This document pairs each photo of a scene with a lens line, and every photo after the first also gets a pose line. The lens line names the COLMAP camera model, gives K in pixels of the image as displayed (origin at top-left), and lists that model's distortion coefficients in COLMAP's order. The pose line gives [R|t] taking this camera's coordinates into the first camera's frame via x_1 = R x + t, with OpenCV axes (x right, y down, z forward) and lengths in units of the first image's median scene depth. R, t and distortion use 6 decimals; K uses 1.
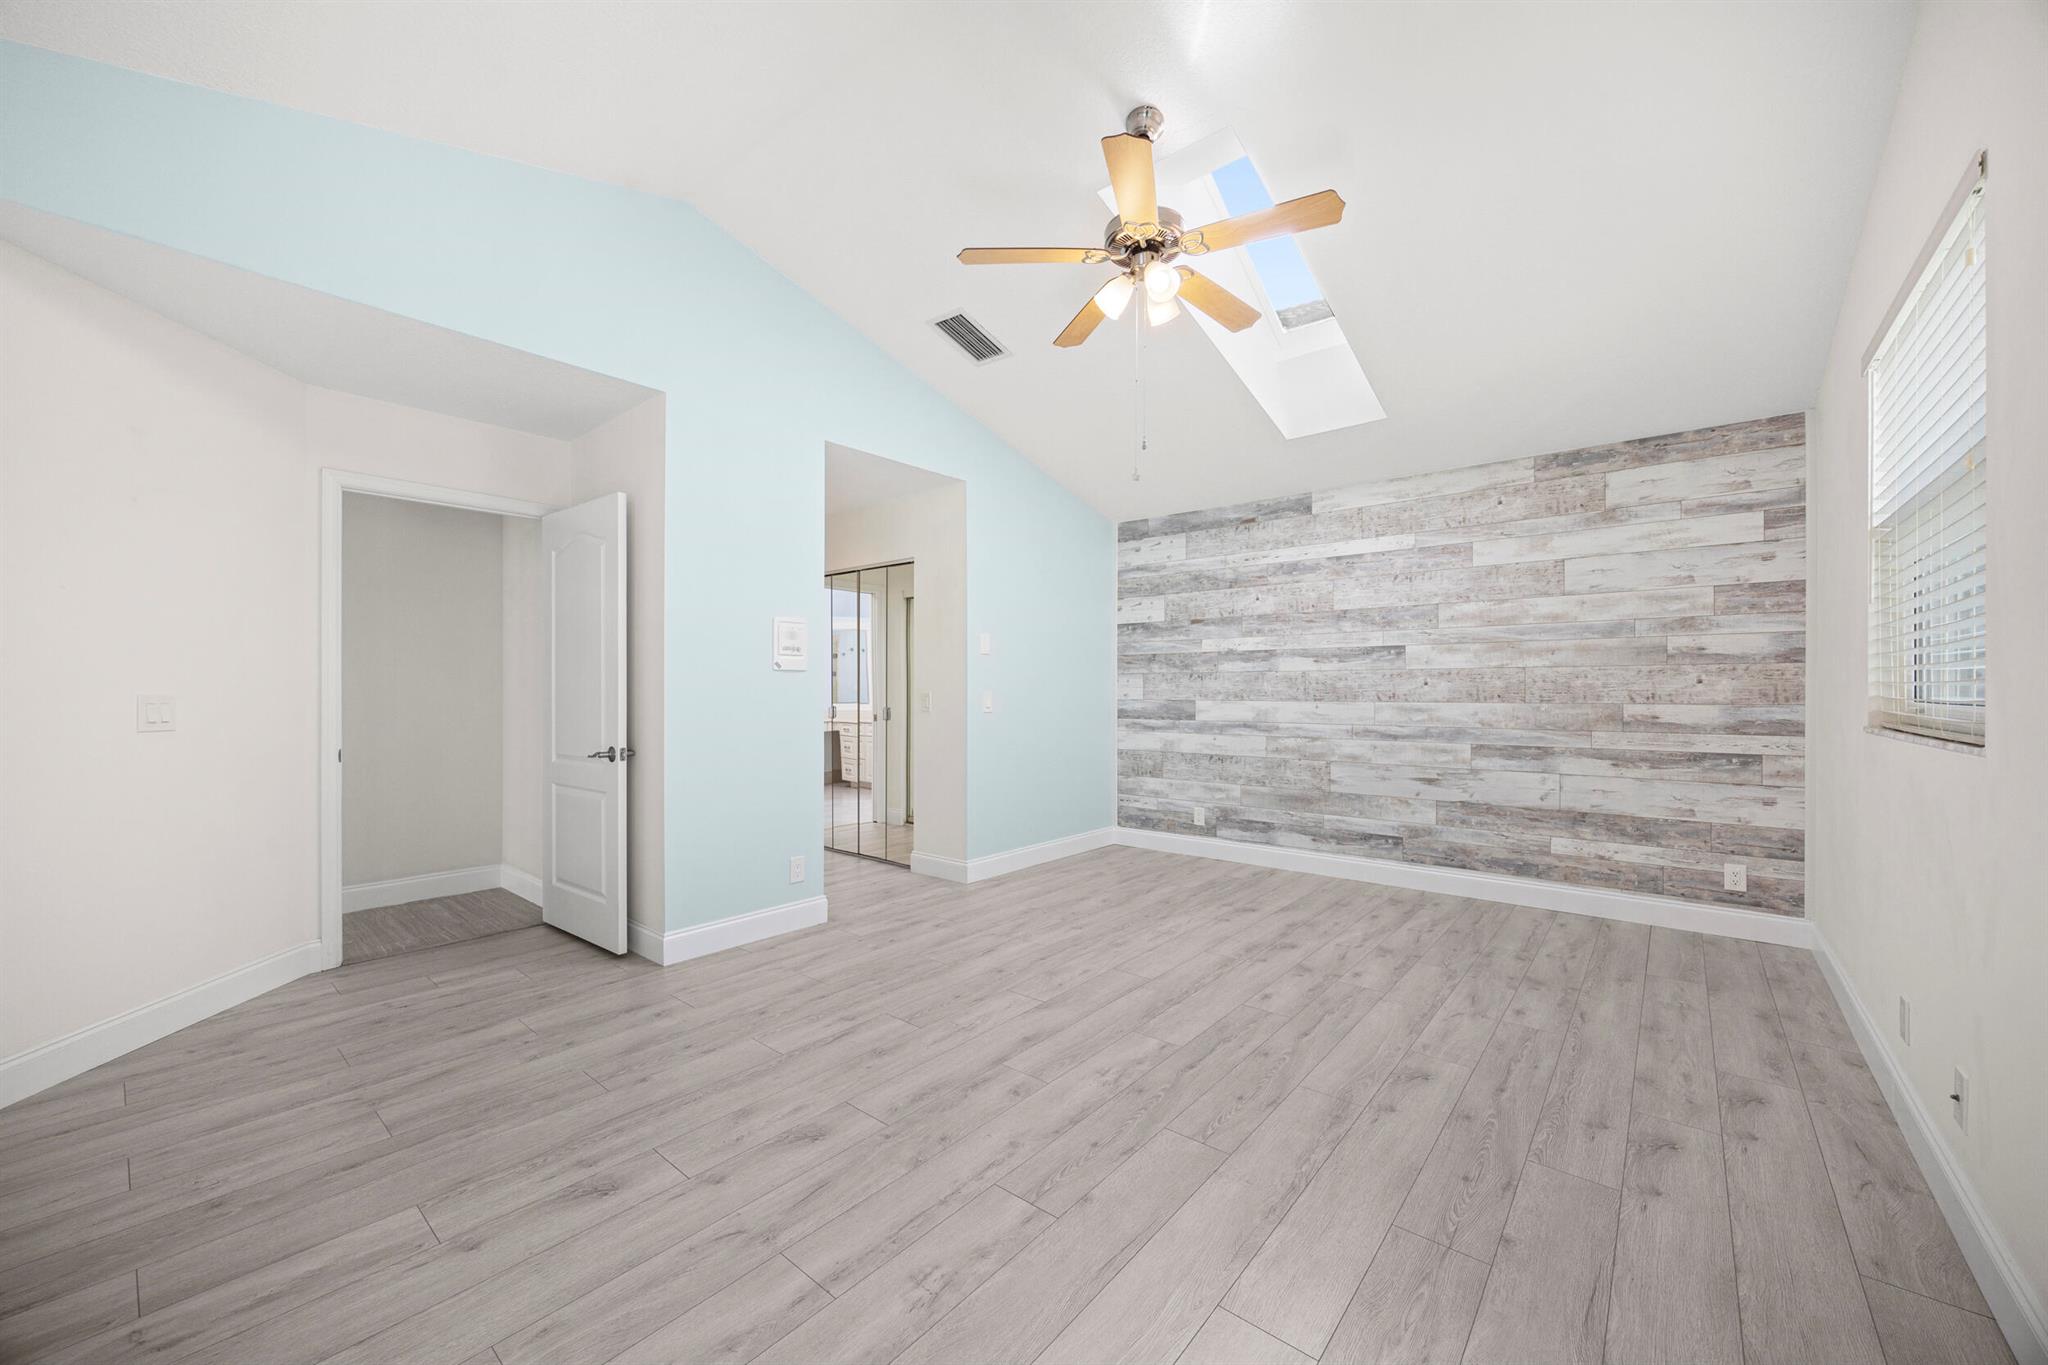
lens RADIAL K [[782.7, 0, 1028.3], [0, 782.7, 690.6], [0, 0, 1]] dist [-0.007246, -0.000246]
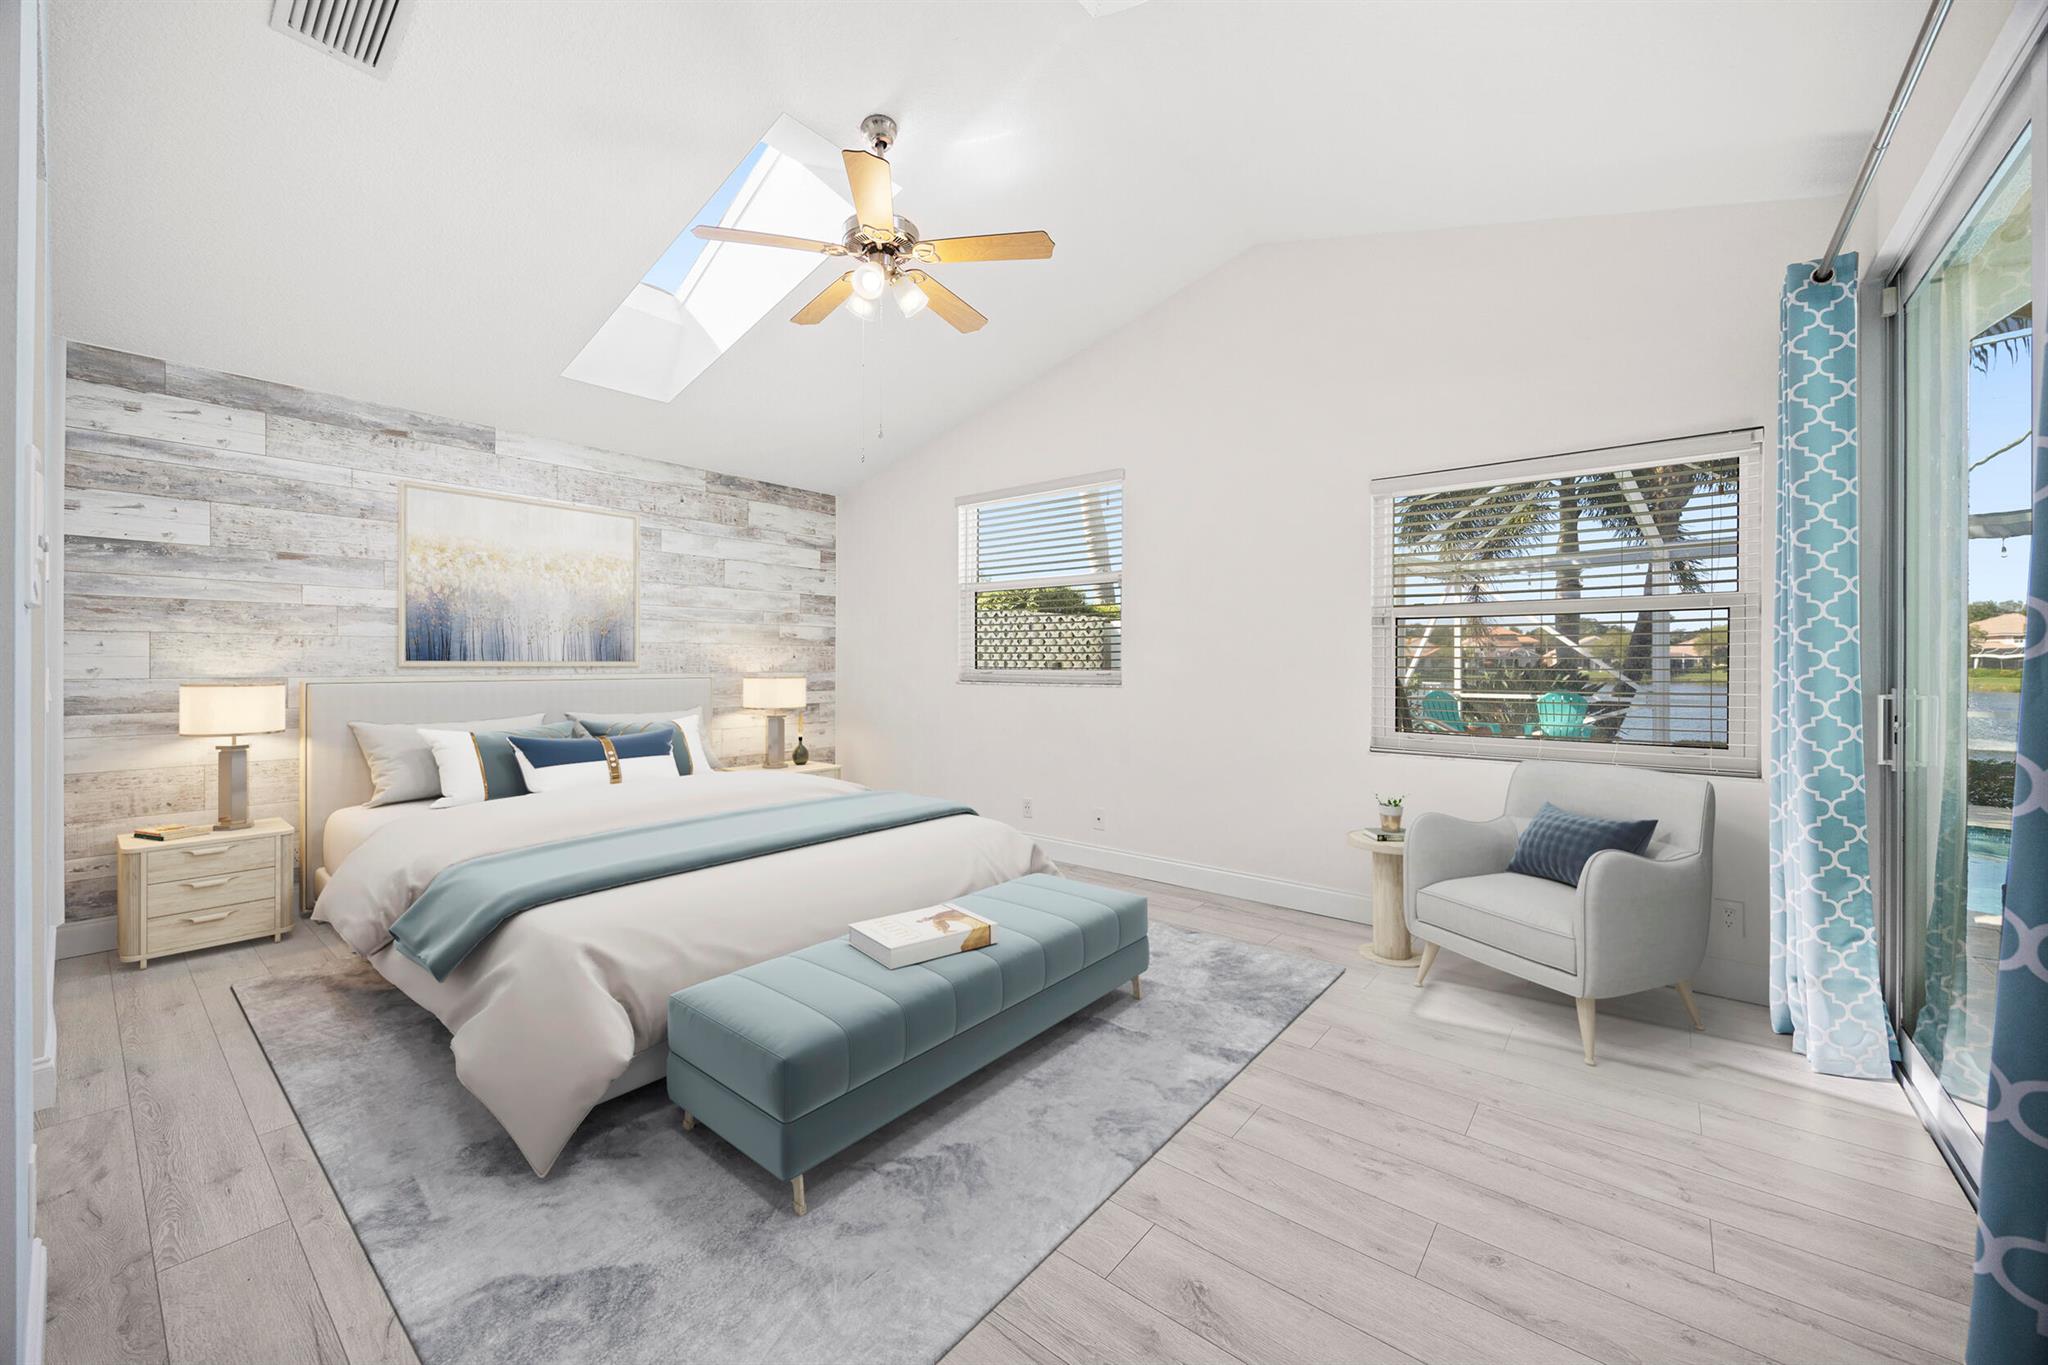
lens RADIAL K [[782.7, 0, 1028.6], [0, 782.7, 669.2], [0, 0, 1]] dist [-0.007246, -0.000246]
pose [[-0.023185, -0.004326, 0.999722, -0.442316], [0.003509, 0.999984, 0.004408, 0.004955], [-0.999725, 0.003611, -0.023169, 0.397737]]
